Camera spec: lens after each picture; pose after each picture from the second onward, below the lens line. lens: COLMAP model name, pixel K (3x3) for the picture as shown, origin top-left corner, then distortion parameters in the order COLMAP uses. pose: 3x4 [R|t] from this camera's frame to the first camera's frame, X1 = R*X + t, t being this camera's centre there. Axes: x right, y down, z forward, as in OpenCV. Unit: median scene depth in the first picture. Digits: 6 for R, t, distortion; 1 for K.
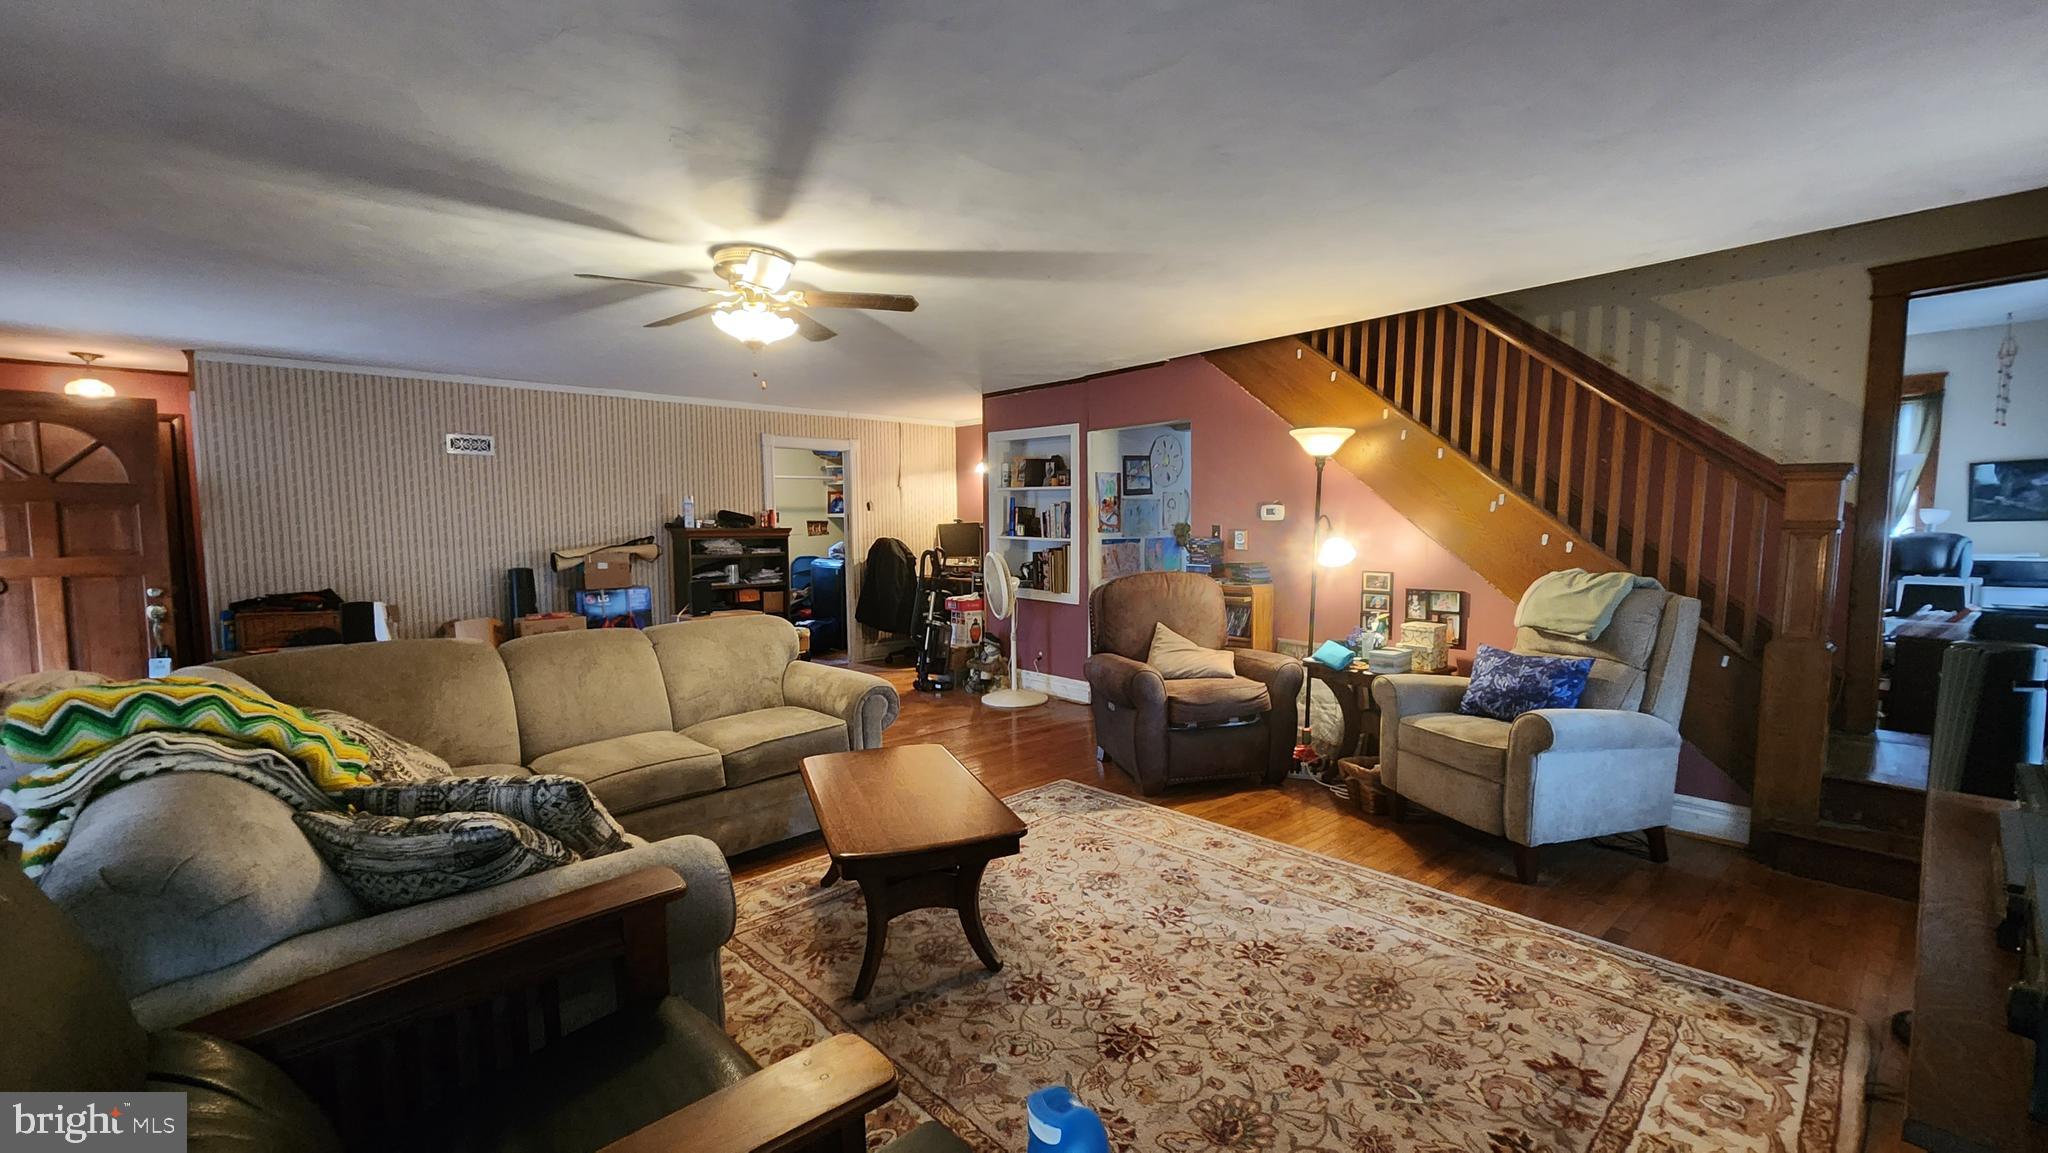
lens RADIAL K [[846.9, 0, 1034.4], [0, 846.9, 590.5], [0, 0, 1]] dist [-0.000898, -0.000007]
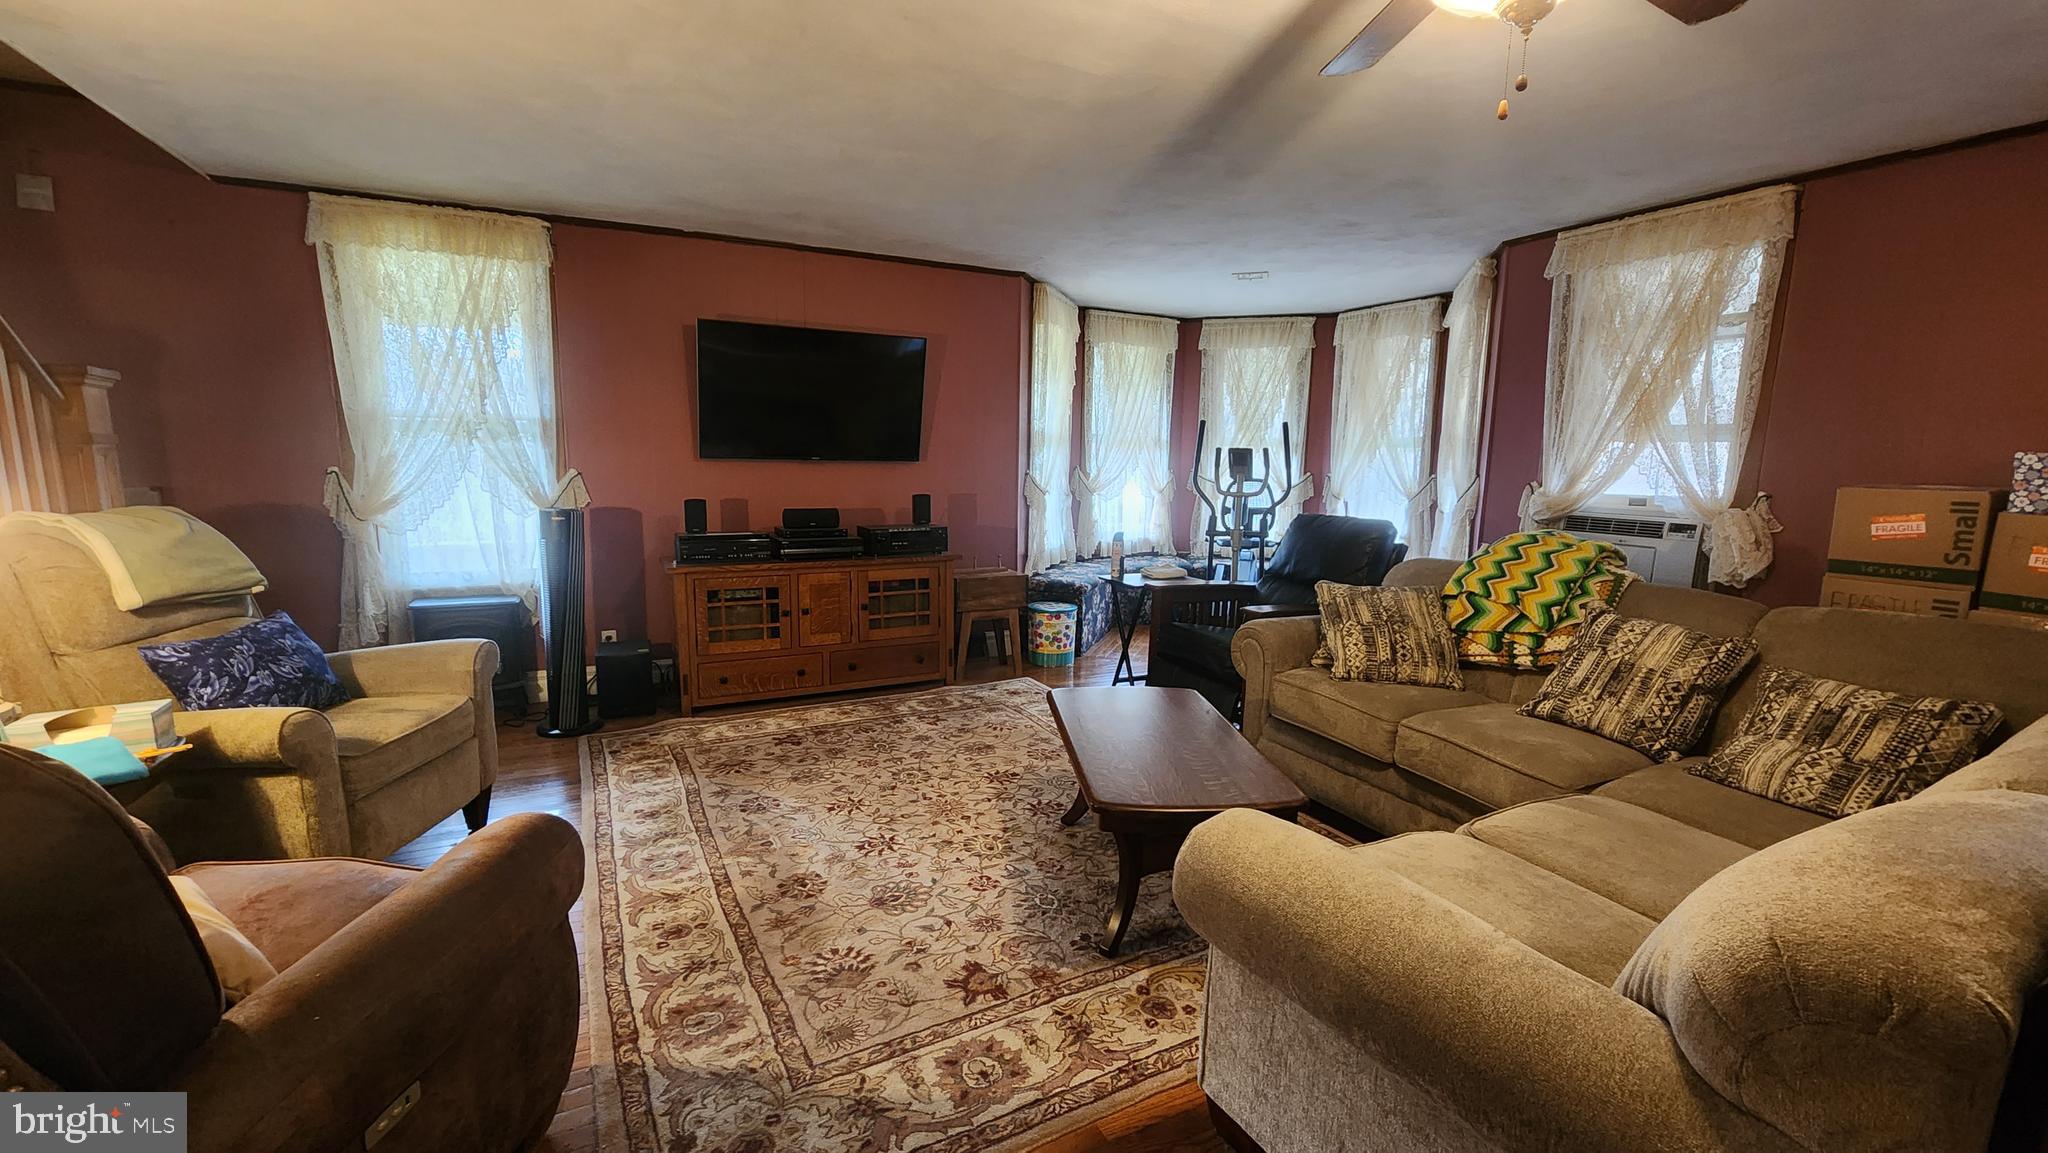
lens RADIAL K [[835.3, 0, 1025.1], [0, 835.3, 588.3], [0, 0, 1]] dist [-0.001556, -0.000445]
pose [[-0.961838, -0.052046, 0.268624, -0.241921], [0.013050, 0.971900, 0.235032, -0.125732], [-0.273308, 0.229568, -0.934131, 1.718727]]
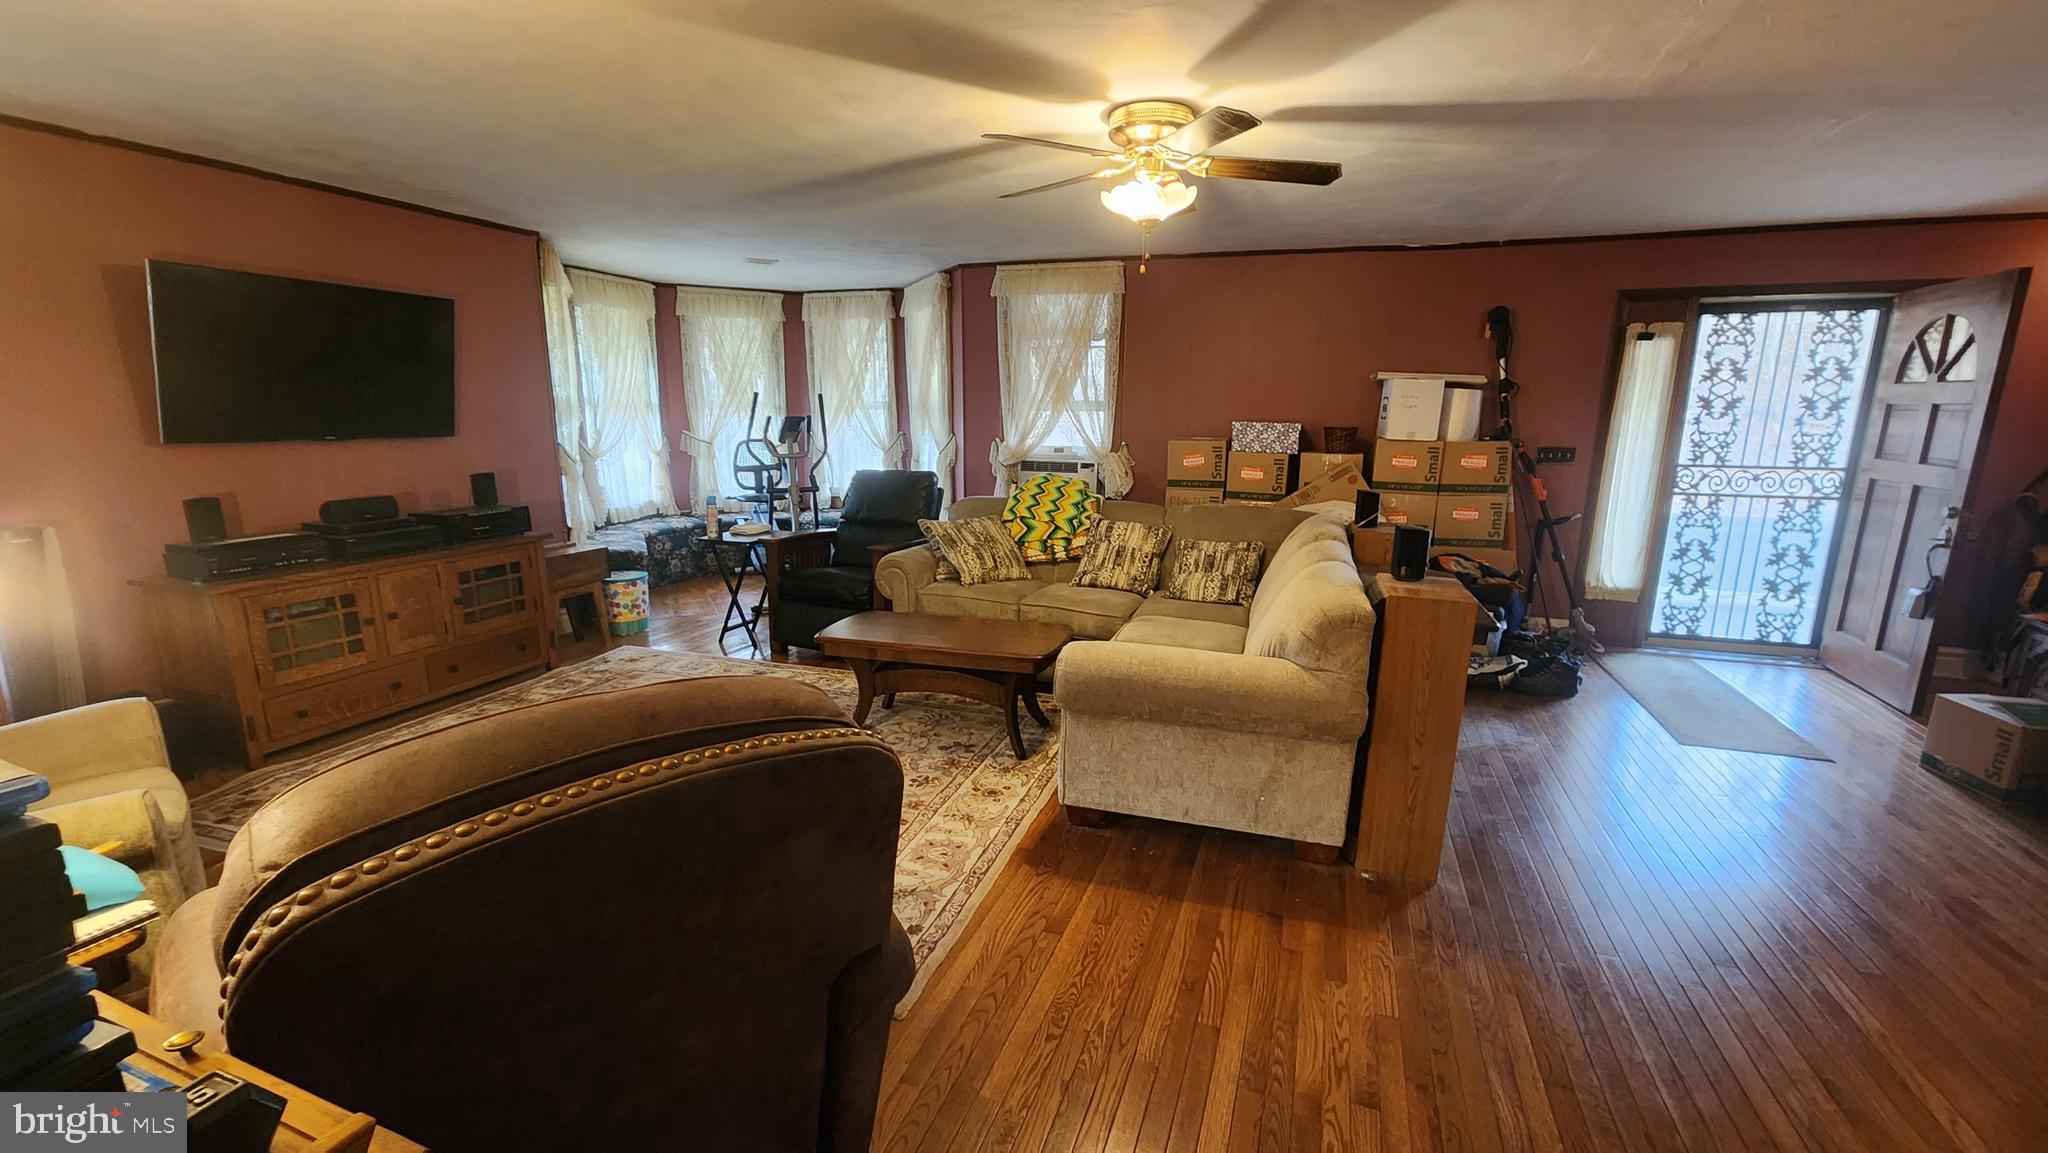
lens RADIAL K [[835.3, 0, 1025.1], [0, 835.3, 588.3], [0, 0, 1]] dist [-0.001556, -0.000445]
pose [[-0.885713, 0.096461, -0.454102, 0.229483], [-0.042006, 0.957509, 0.285327, -0.193329], [0.462330, 0.271792, -0.844026, 1.981728]]
